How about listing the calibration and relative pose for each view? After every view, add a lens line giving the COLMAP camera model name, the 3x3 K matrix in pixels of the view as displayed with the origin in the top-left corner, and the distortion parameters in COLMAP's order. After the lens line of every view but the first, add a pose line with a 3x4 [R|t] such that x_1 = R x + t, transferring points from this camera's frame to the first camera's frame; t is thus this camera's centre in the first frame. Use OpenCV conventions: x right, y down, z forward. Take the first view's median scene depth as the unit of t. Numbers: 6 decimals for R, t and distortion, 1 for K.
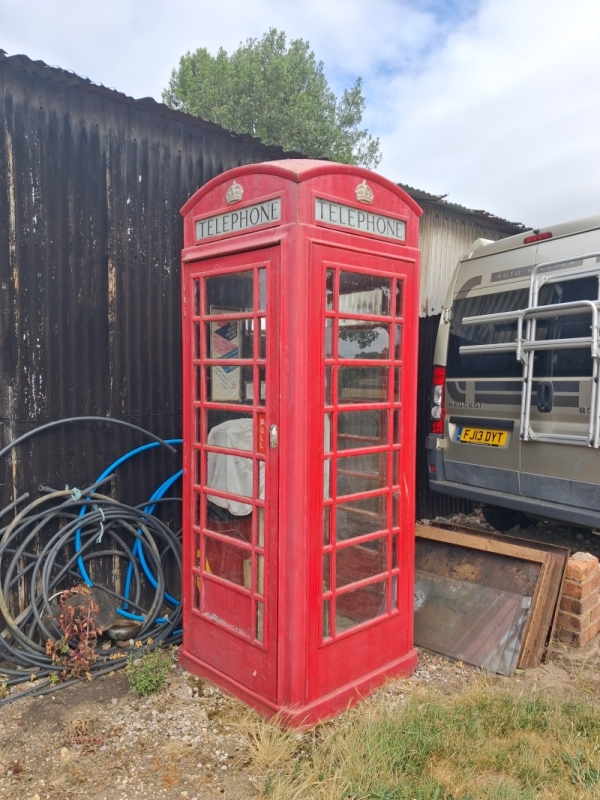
lens RADIAL K [[629.0, 0, 297.5], [0, 629.0, 401.4], [0, 0, 1]] dist [0.008427, -0.002877]
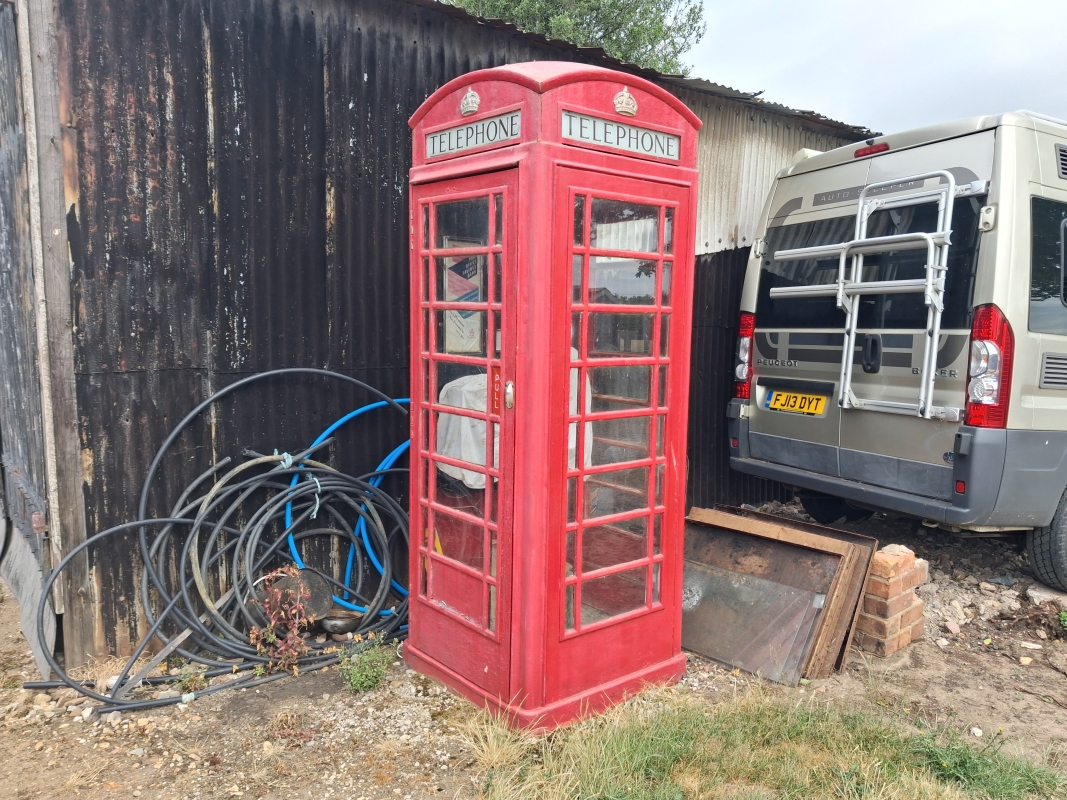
lens RADIAL K [[838.9, 0, 553.9], [0, 838.9, 391.9], [0, 0, 1]] dist [0.008427, -0.002877]
pose [[0.998716, 0.018312, -0.047223, 0.060320], [-0.016250, 0.998913, 0.043681, 0.001712], [0.047972, -0.042858, 0.997929, -0.103900]]
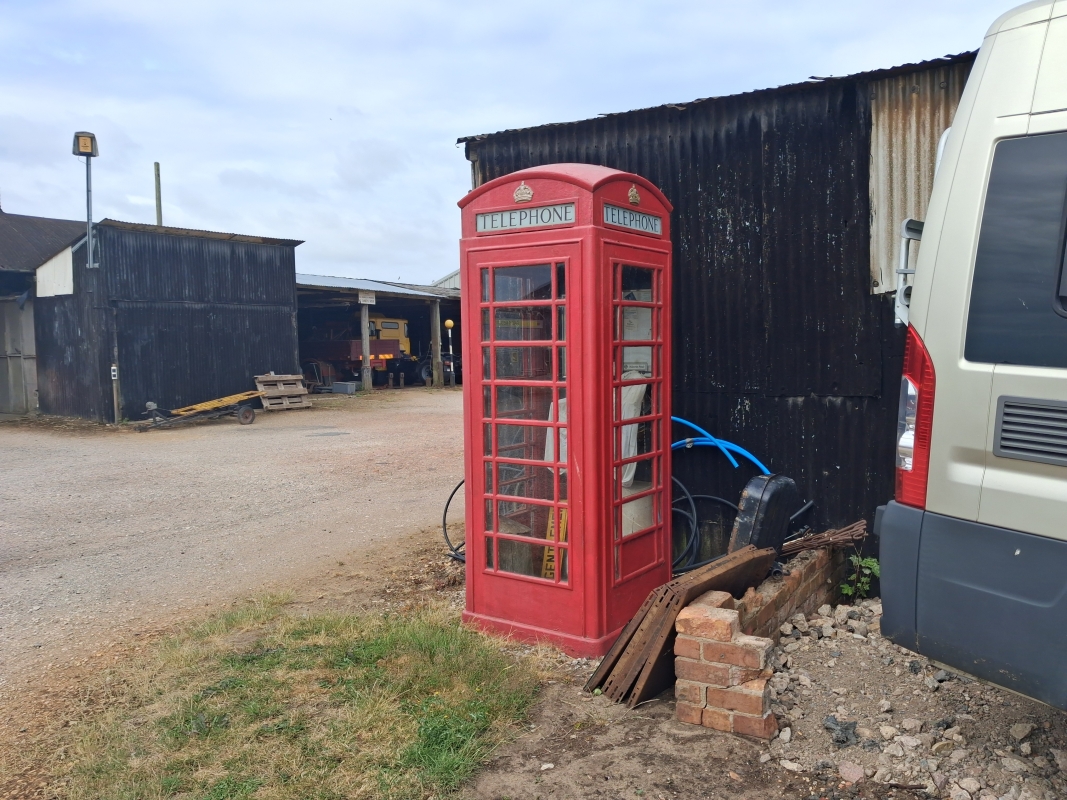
lens RADIAL K [[838.9, 0, 571.8], [0, 838.9, 390.8], [0, 0, 1]] dist [0.008427, -0.002877]
pose [[0.972630, -0.032102, 0.230132, -0.317719], [0.029500, 0.999456, 0.014739, 0.002293], [-0.230480, -0.007546, 0.973048, -0.412945]]
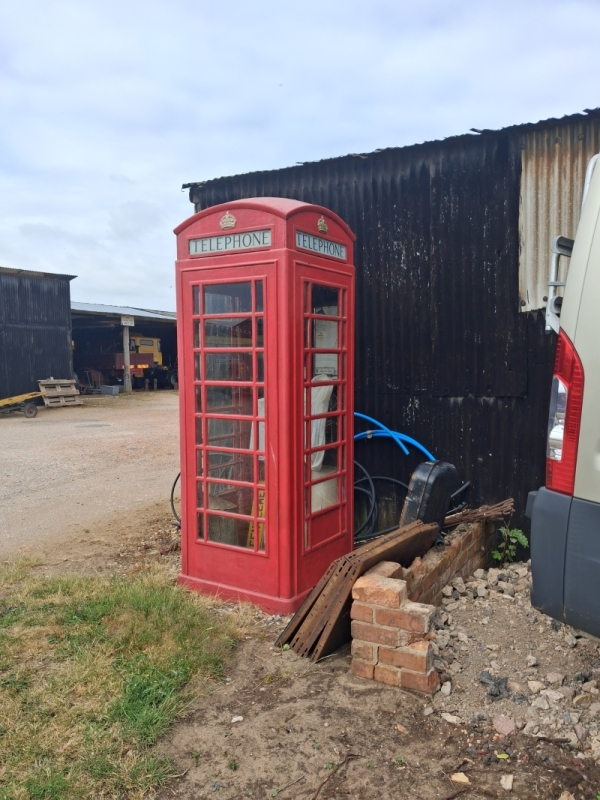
lens RADIAL K [[629.0, 0, 302.2], [0, 629.0, 402.3], [0, 0, 1]] dist [0.008427, -0.002877]
pose [[0.967249, -0.029765, 0.252079, -0.250870], [0.023399, 0.999328, 0.028213, 0.012884], [-0.252749, -0.021391, 0.967295, -0.279645]]
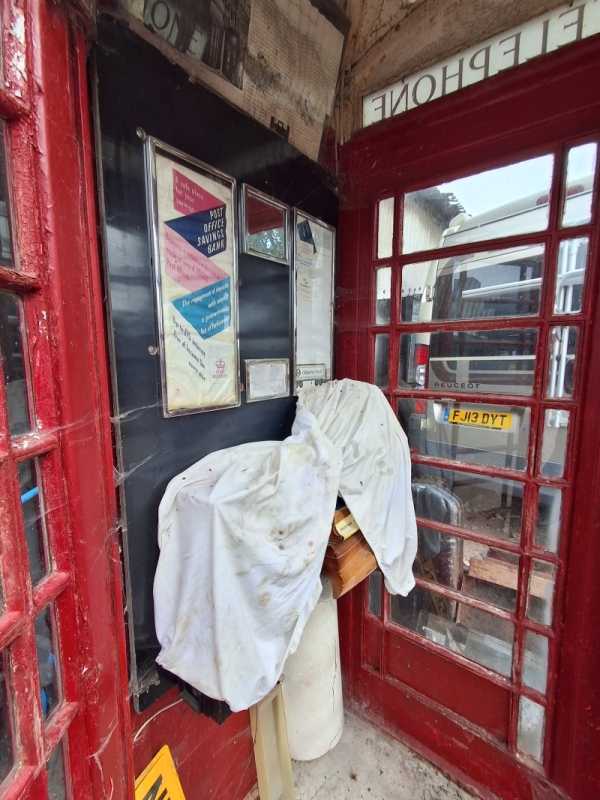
lens RADIAL K [[372.8, 0, 300.2], [0, 372.8, 403.8], [0, 0, 1]] dist [0.002352, 0.000147]
pose [[0.988747, -0.024938, 0.147506, -0.087085], [0.013774, 0.996995, 0.076227, -0.020089], [-0.148964, -0.073338, 0.986119, 0.747200]]
